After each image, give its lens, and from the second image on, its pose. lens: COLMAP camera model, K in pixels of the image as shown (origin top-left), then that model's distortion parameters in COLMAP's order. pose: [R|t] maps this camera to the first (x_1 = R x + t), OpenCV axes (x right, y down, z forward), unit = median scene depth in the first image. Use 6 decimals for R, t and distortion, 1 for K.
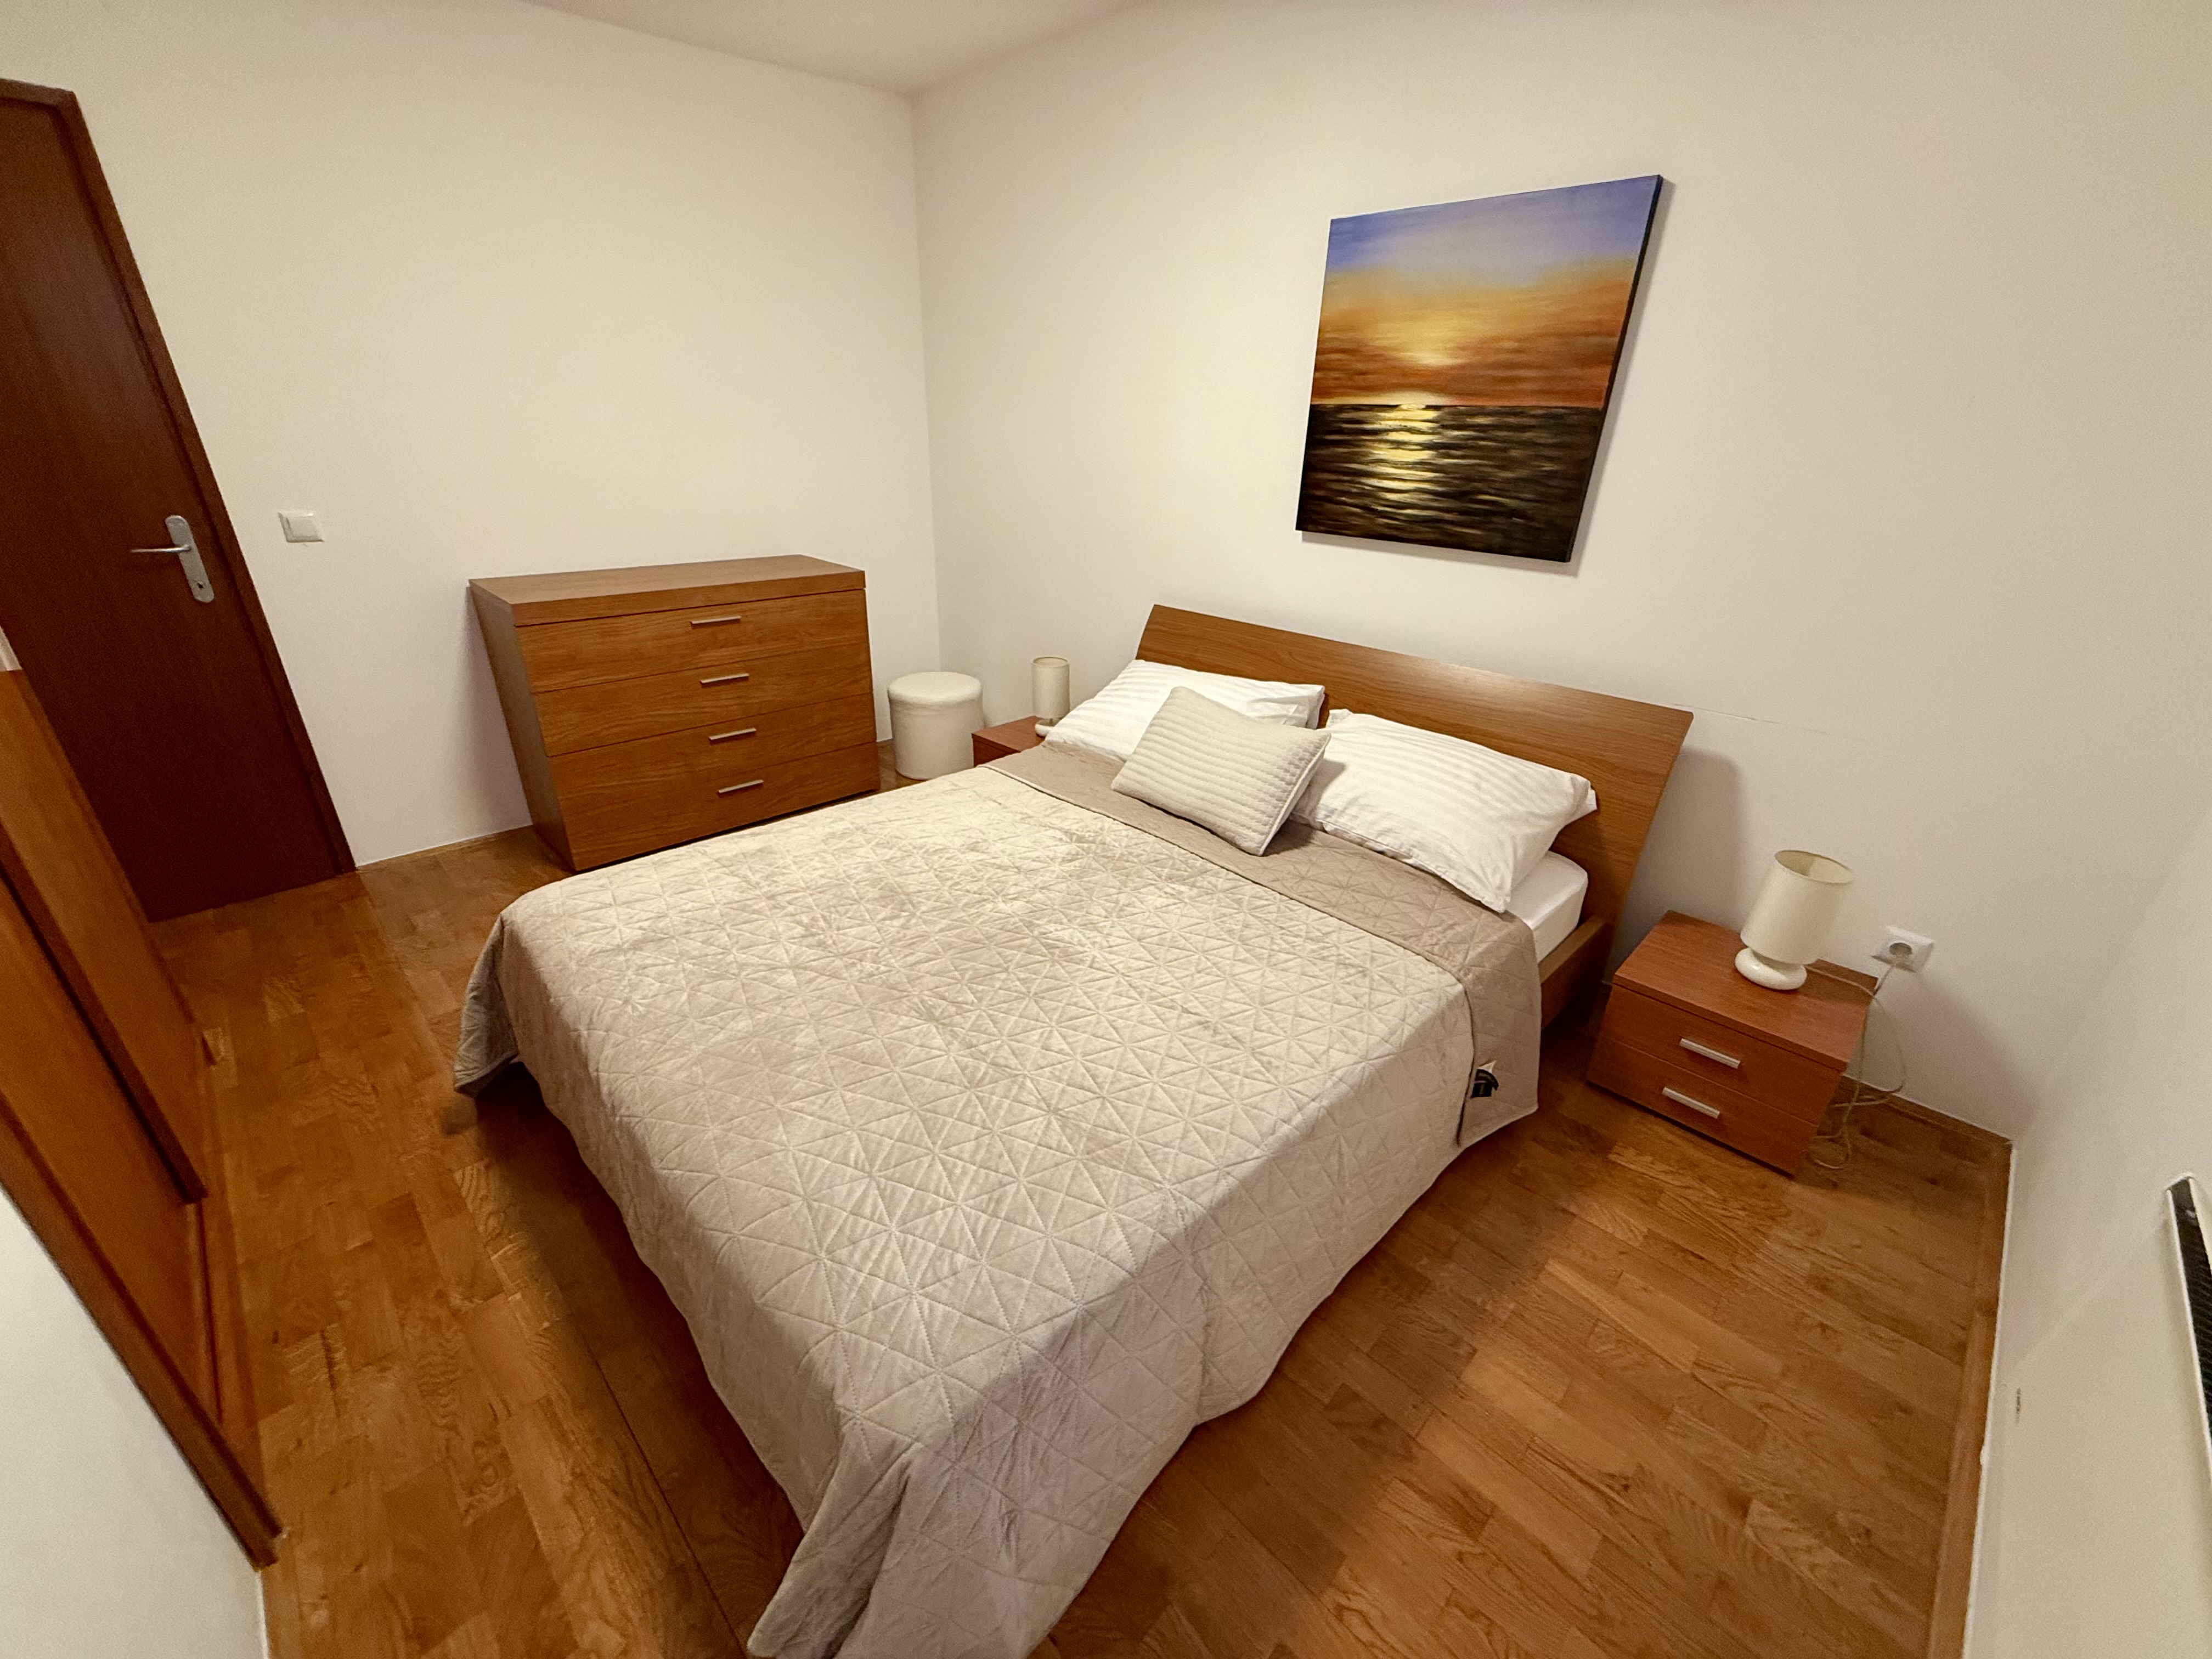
lens RADIAL K [[879.7, 0, 1102.7], [0, 879.7, 827.2], [0, 0, 1]] dist [-0.000533, 0.001063]
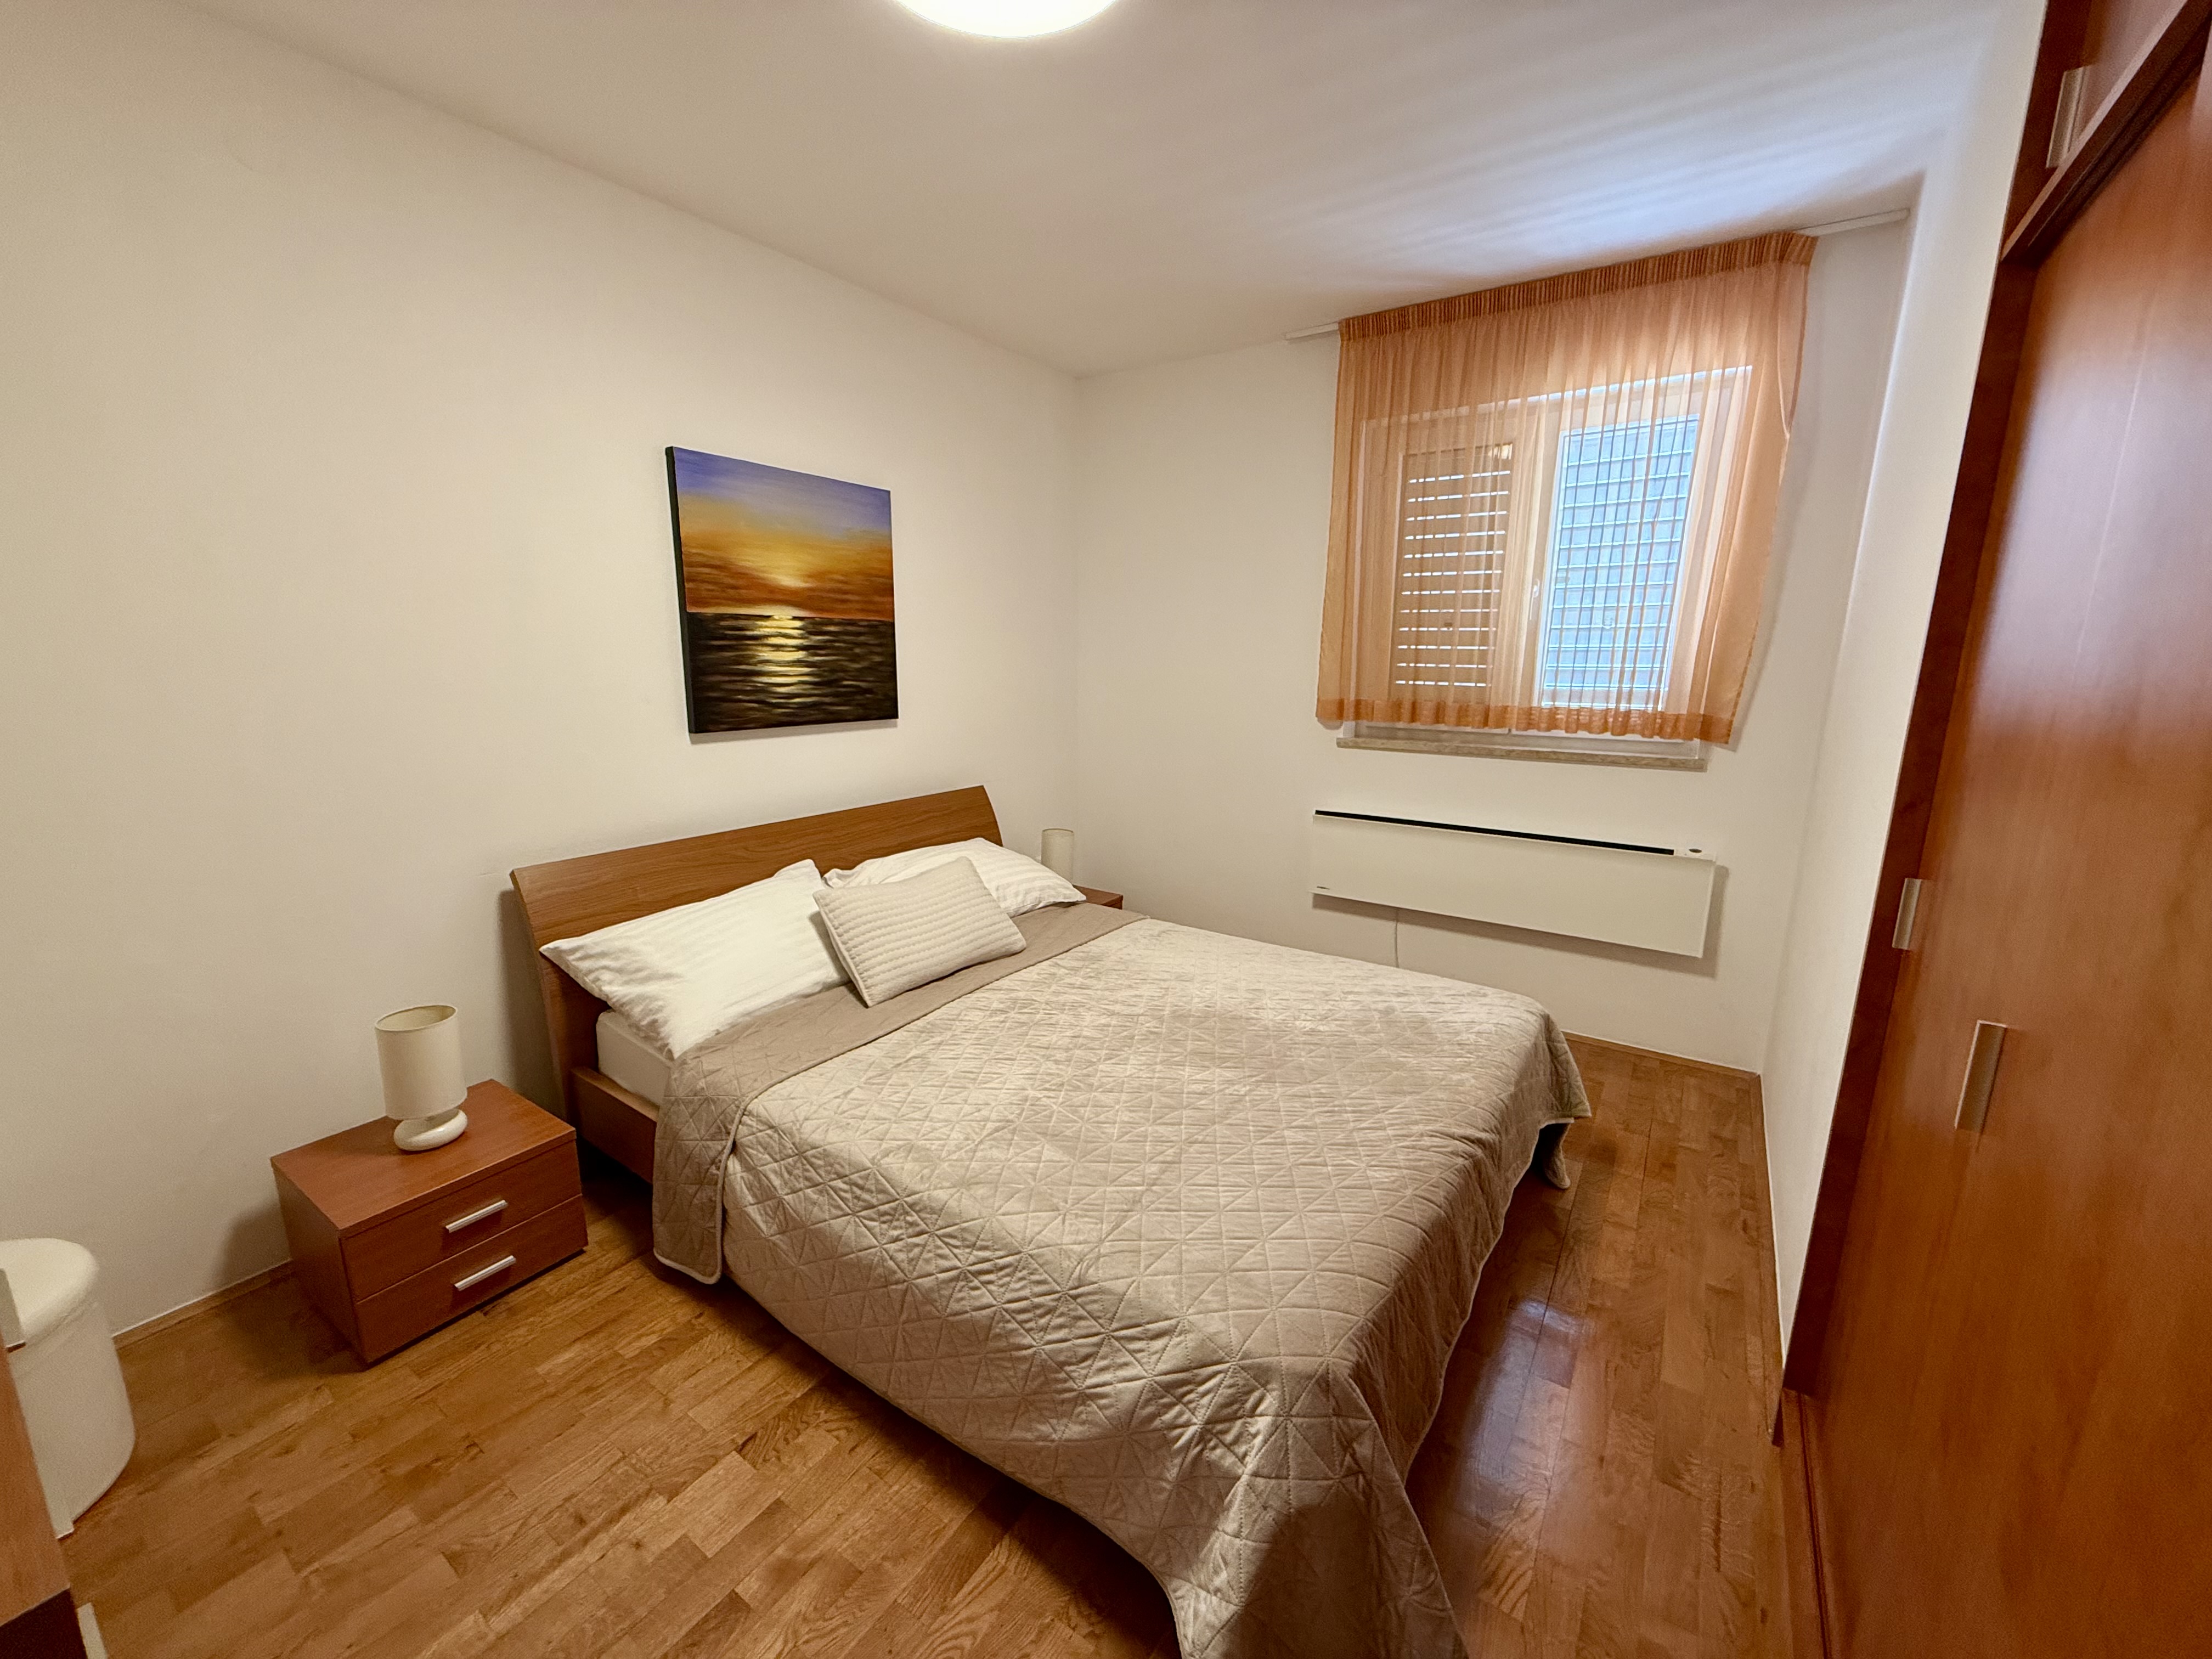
lens RADIAL K [[879.7, 0, 1103.1], [0, 879.7, 829.8], [0, 0, 1]] dist [-0.000533, 0.001063]
pose [[-0.177210, -0.226679, 0.957712, -0.972697], [0.398494, 0.873250, 0.280423, -0.408363], [-0.899889, 0.431336, -0.064419, 0.853196]]
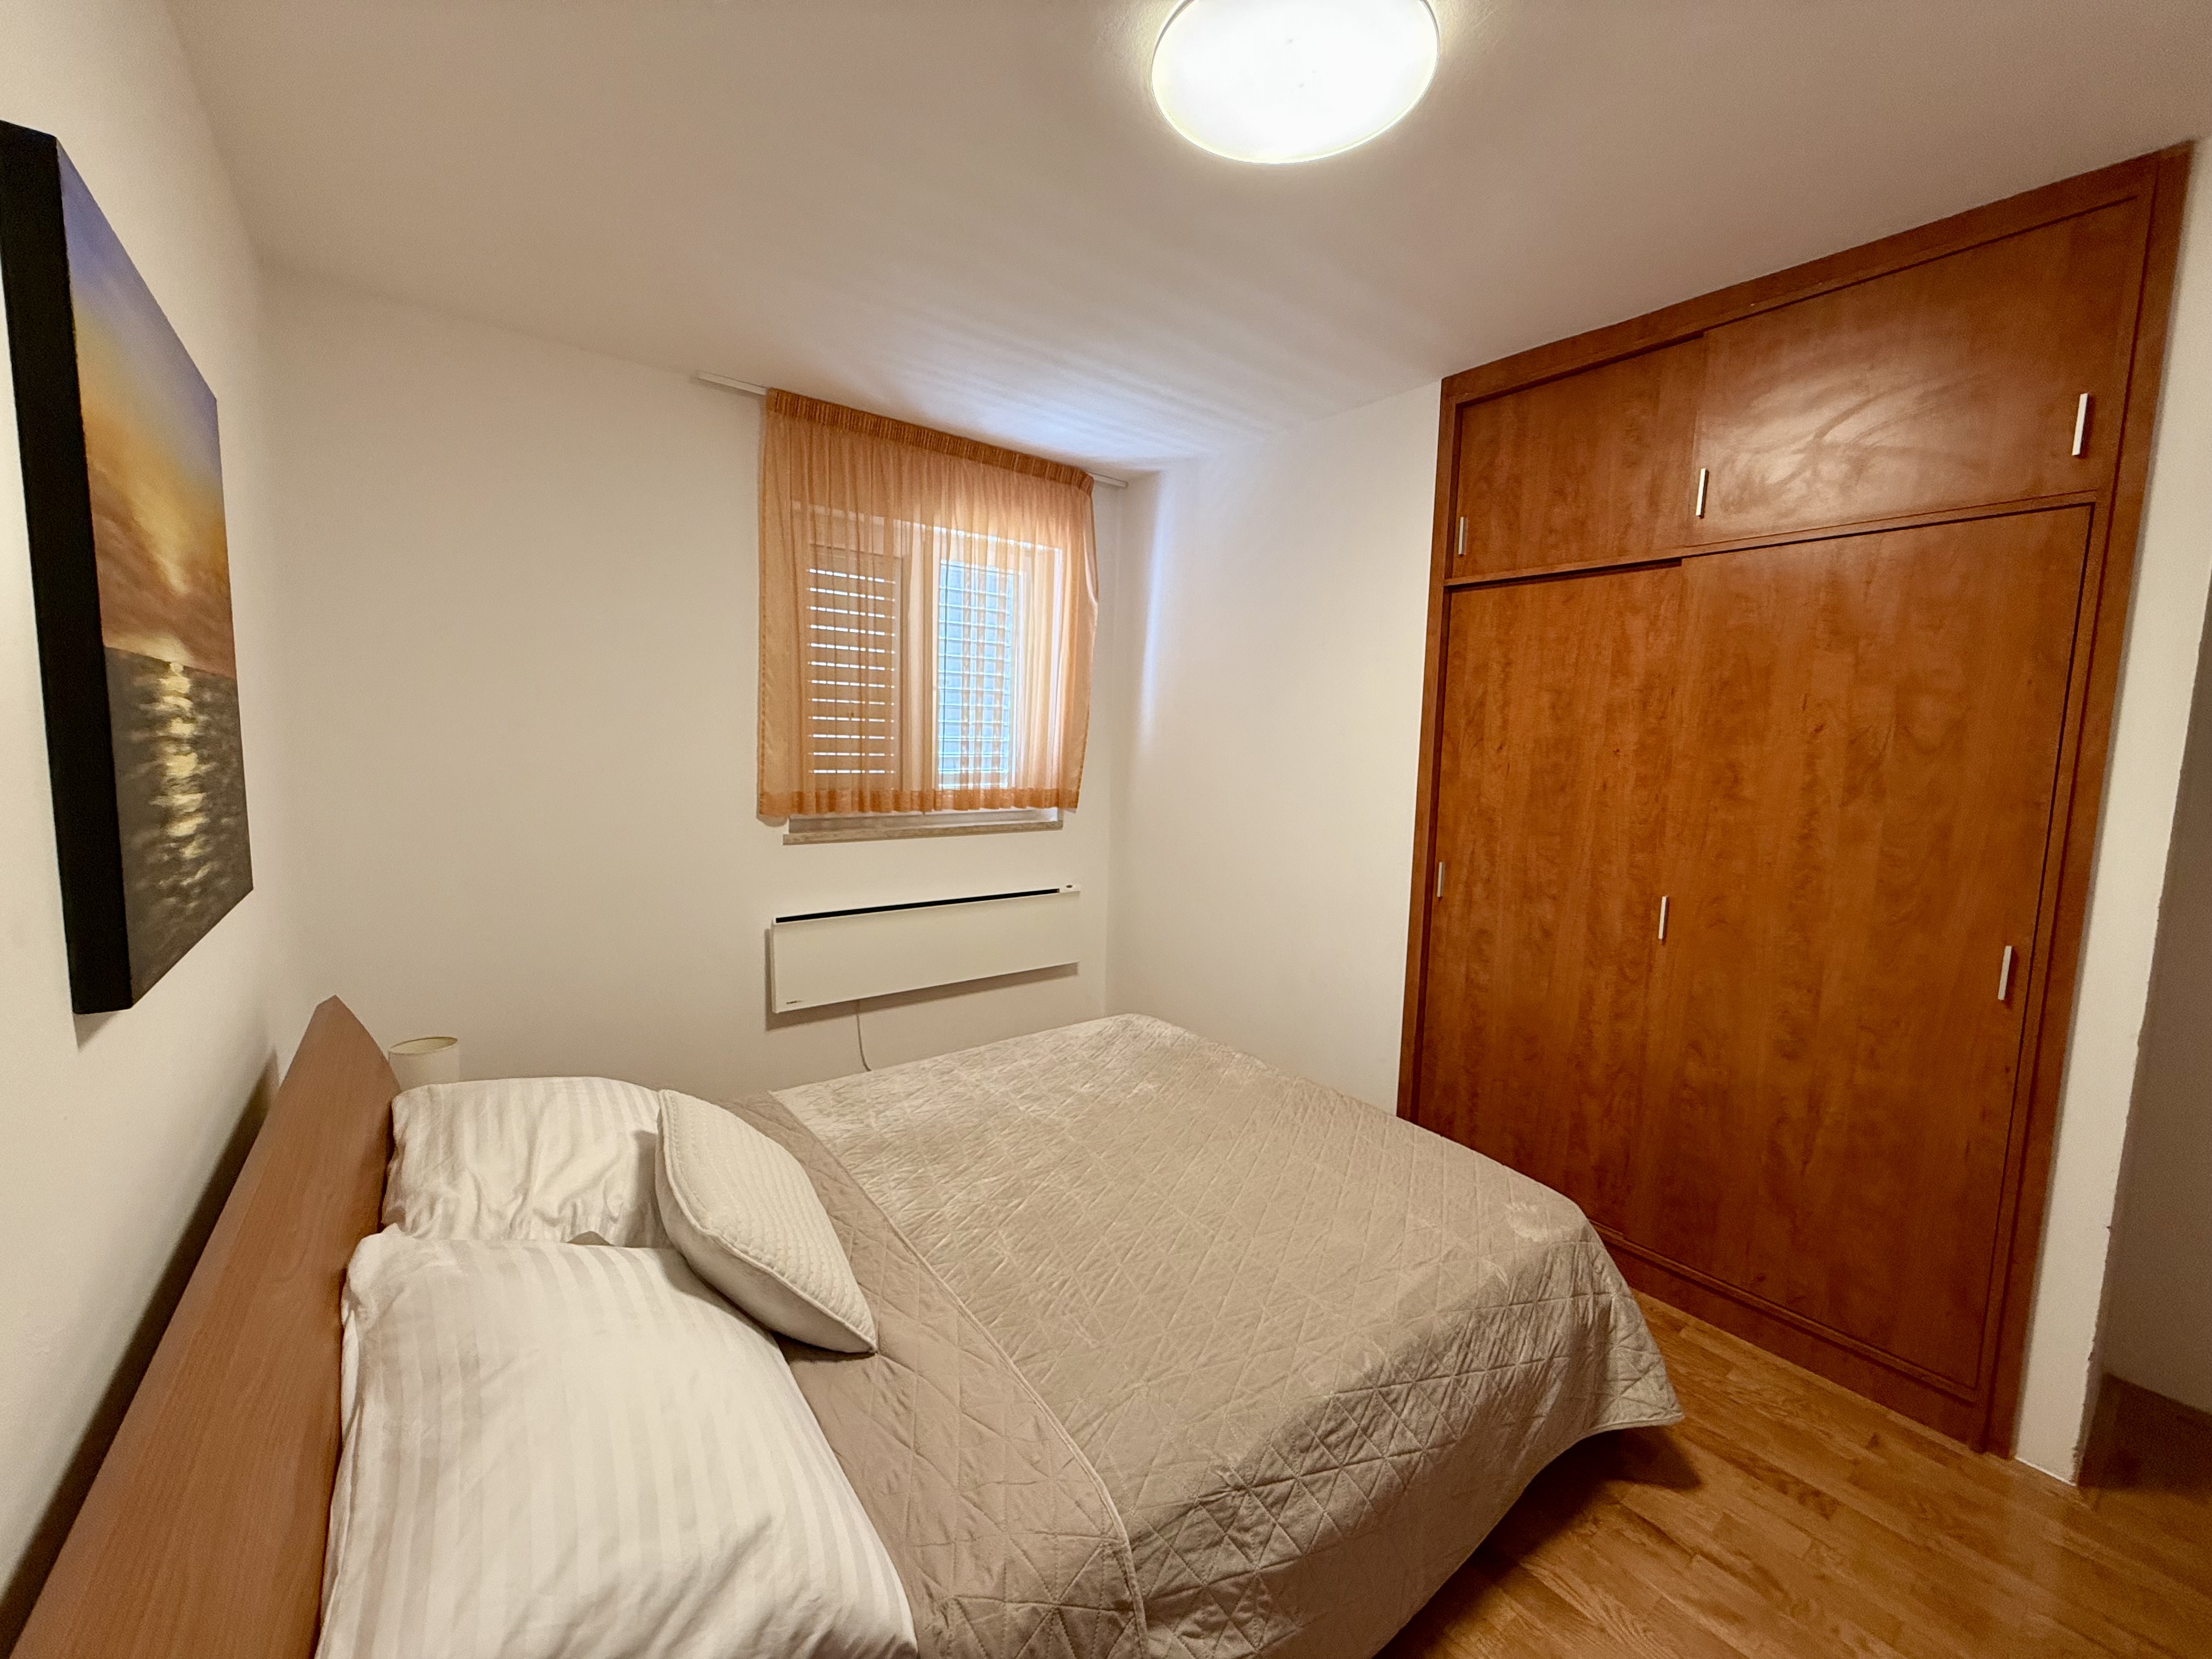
lens RADIAL K [[879.7, 0, 1104.8], [0, 879.7, 829.7], [0, 0, 1]] dist [-0.000533, 0.001063]
pose [[-0.989839, -0.064184, 0.126884, -0.200707], [0.009055, 0.862067, 0.506714, -0.666406], [-0.141905, 0.502714, -0.852726, 1.436317]]
